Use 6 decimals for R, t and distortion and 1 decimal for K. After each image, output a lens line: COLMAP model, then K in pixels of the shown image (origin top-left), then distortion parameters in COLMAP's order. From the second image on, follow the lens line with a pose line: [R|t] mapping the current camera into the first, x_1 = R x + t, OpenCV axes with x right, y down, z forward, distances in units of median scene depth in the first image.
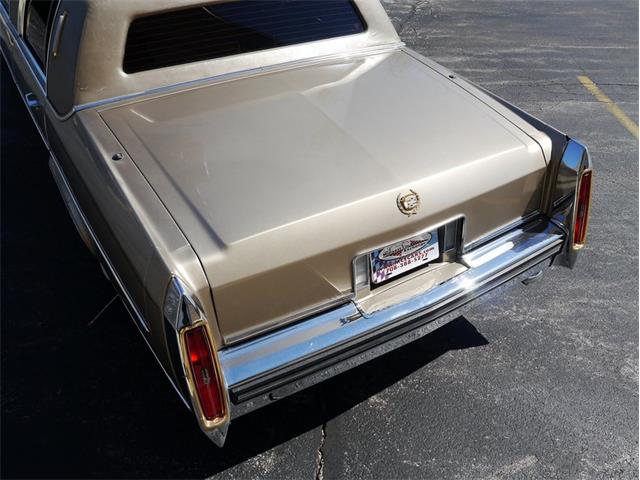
lens RADIAL K [[548.4, 0, 318.8], [0, 548.4, 241.5], [0, 0, 1]] dist [-0.028977, 0.025267]
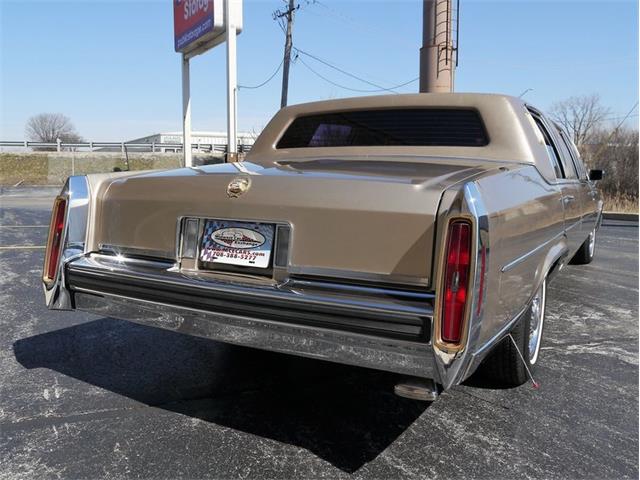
lens RADIAL K [[530.7, 0, 326.2], [0, 530.7, 244.1], [0, 0, 1]] dist [-0.013944, -0.021367]
pose [[0.506591, 0.110183, -0.855117, 1.035210], [-0.522245, 0.828367, -0.202654, 0.125036], [0.686022, 0.549244, 0.477185, 0.635393]]
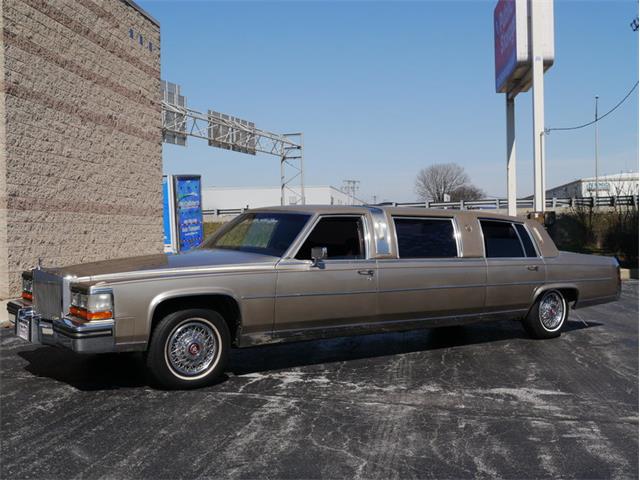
lens RADIAL K [[752.0, 0, 321.0], [0, 752.0, 242.4], [0, 0, 1]] dist [-0.016473, 0.000000]
pose [[-0.119328, 0.001948, -0.992853, 2.831119], [-0.589980, 0.804157, 0.072486, -1.016838], [0.798551, 0.594413, -0.094809, 2.028170]]
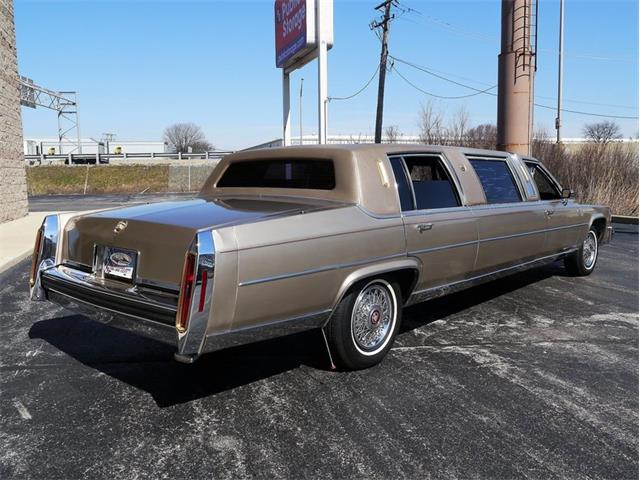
lens RADIAL K [[548.4, 0, 323.1], [0, 548.4, 242.2], [0, 0, 1]] dist [-0.028977, 0.025267]
pose [[0.295525, 0.104440, -0.949609, 1.768575], [-0.569946, 0.817008, -0.087515, -0.218520], [0.766699, 0.567089, 0.300971, 0.915520]]
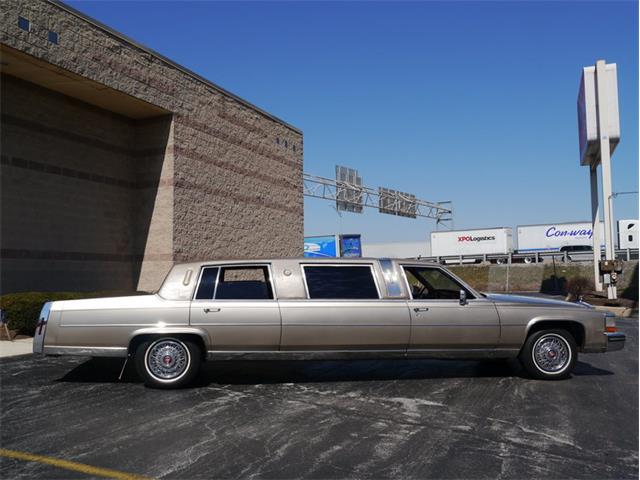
lens RADIAL K [[548.4, 0, 316.8], [0, 548.4, 237.2], [0, 0, 1]] dist [-0.028977, 0.025267]
pose [[-0.399165, -0.074858, -0.913818, 2.605199], [-0.550528, 0.816571, 0.173584, -1.620990], [0.733203, 0.572371, -0.367158, 2.784837]]
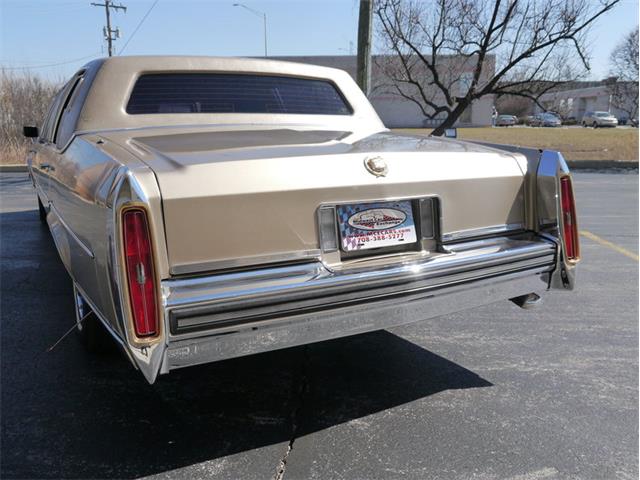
lens RADIAL K [[548.4, 0, 318.6], [0, 548.4, 243.4], [0, 0, 1]] dist [-0.028977, 0.025267]
pose [[0.998708, -0.006107, -0.050445, 0.099329], [-0.015737, 0.906769, -0.421334, 0.439593], [0.048314, 0.421584, 0.905501, 0.137964]]
